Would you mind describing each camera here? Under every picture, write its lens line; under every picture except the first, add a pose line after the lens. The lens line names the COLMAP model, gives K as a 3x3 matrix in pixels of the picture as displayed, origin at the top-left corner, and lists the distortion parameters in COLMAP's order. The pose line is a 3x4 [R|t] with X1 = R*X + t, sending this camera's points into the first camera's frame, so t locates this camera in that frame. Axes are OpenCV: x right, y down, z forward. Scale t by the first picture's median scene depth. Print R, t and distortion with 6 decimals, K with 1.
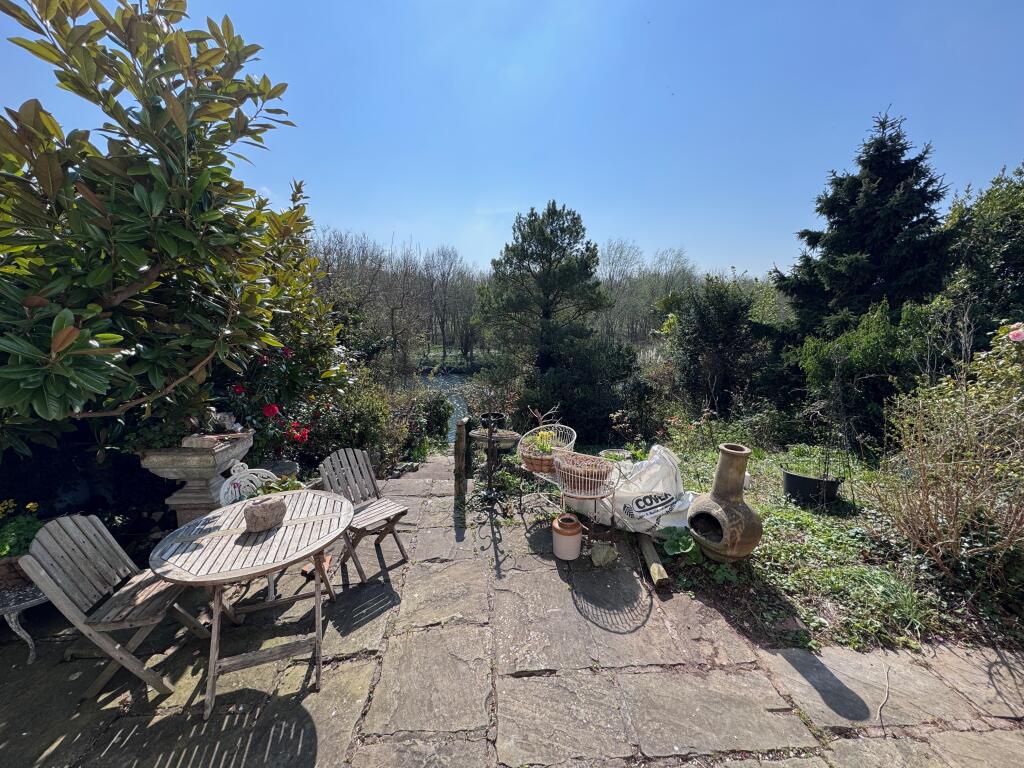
lens RADIAL K [[410.9, 0, 512.0], [0, 410.9, 384.0], [0, 0, 1]] dist [-0.002023, 0.000017]
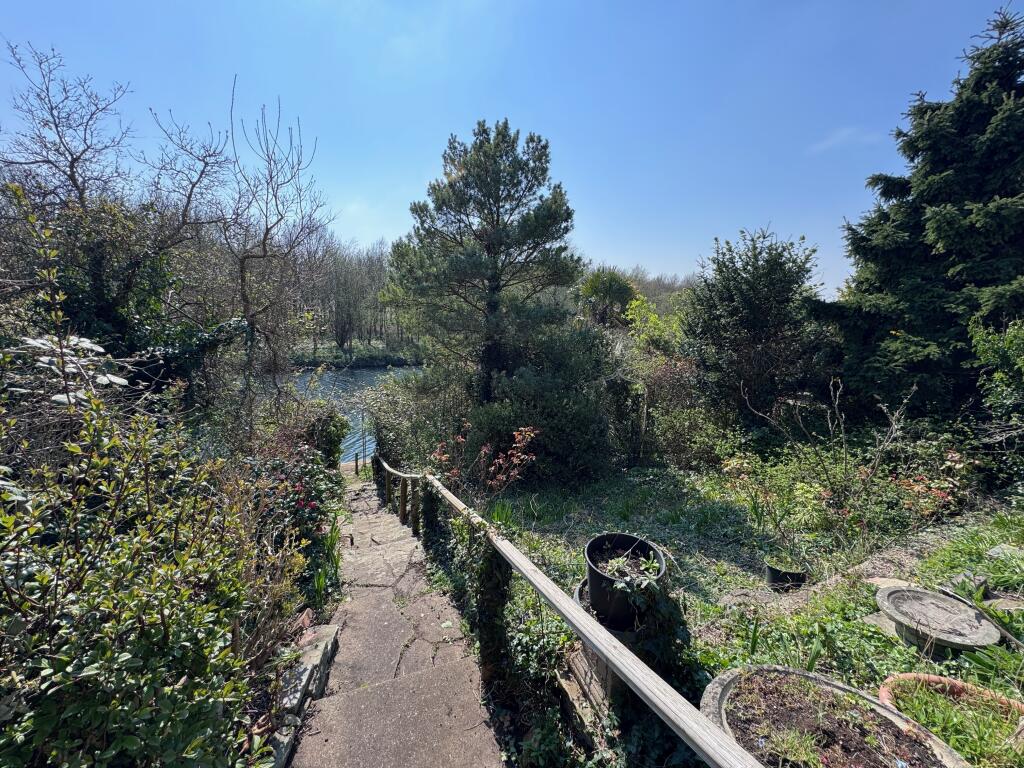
lens RADIAL K [[410.9, 0, 512.0], [0, 410.9, 384.0], [0, 0, 1]] dist [-0.002023, 0.000017]
pose [[0.957773, -0.040220, 0.284700, -0.099028], [0.033045, 0.999005, 0.029963, -0.030991], [-0.285622, -0.019289, 0.958148, 0.338104]]
